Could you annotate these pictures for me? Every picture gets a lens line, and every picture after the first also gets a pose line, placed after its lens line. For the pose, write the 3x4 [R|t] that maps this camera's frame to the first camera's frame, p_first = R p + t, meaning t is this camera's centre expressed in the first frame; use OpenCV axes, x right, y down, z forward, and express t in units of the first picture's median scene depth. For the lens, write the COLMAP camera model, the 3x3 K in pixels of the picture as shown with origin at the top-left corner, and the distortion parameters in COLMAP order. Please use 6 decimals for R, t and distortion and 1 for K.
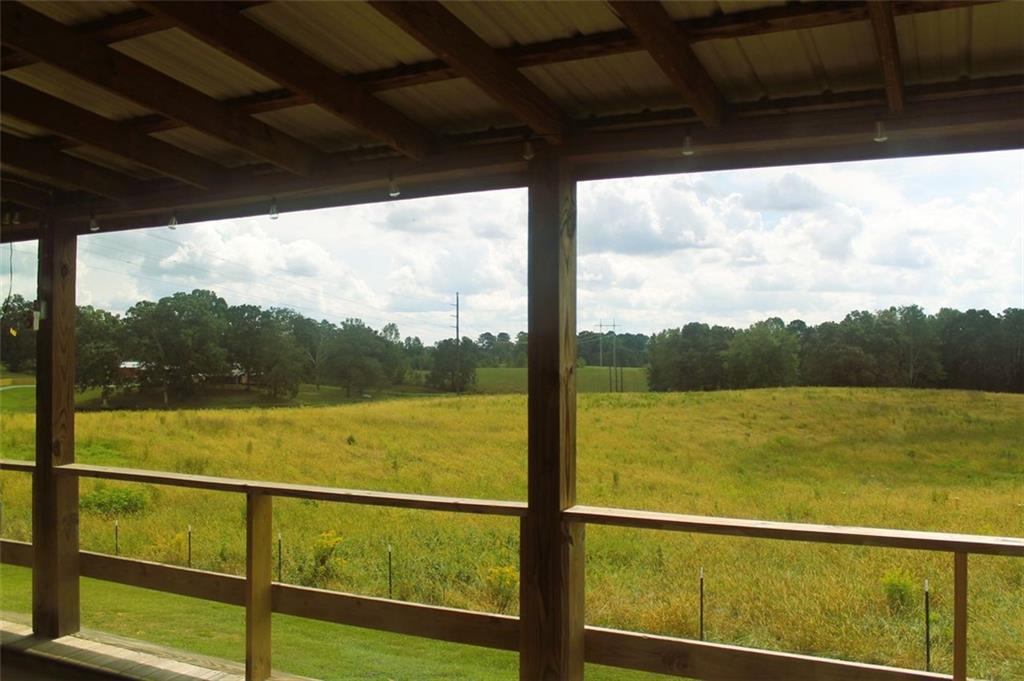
lens RADIAL K [[925.9, 0, 512.7], [0, 925.9, 345.8], [0, 0, 1]] dist [-0.046524, 0.000000]
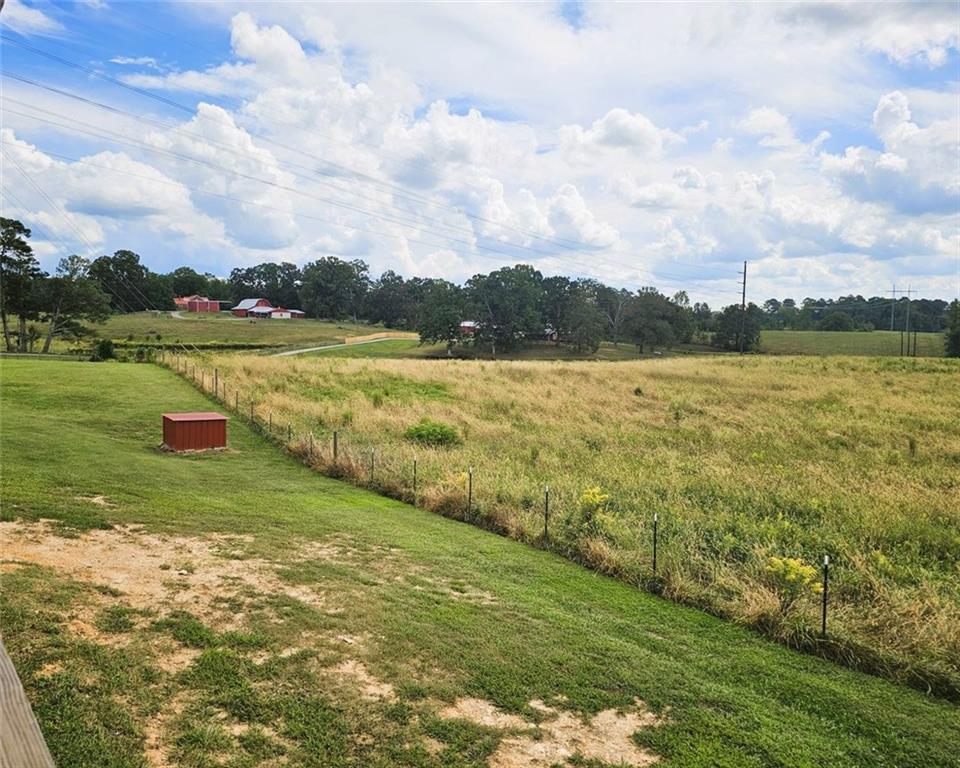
lens RADIAL K [[573.0, 0, 482.5], [0, 573.0, 380.3], [0, 0, 1]] dist [-0.017530, -0.001137]
pose [[0.885546, 0.052773, -0.461545, -0.017613], [-0.002372, 0.994027, 0.109105, 0.010587], [0.464546, -0.095523, 0.880382, 0.265991]]
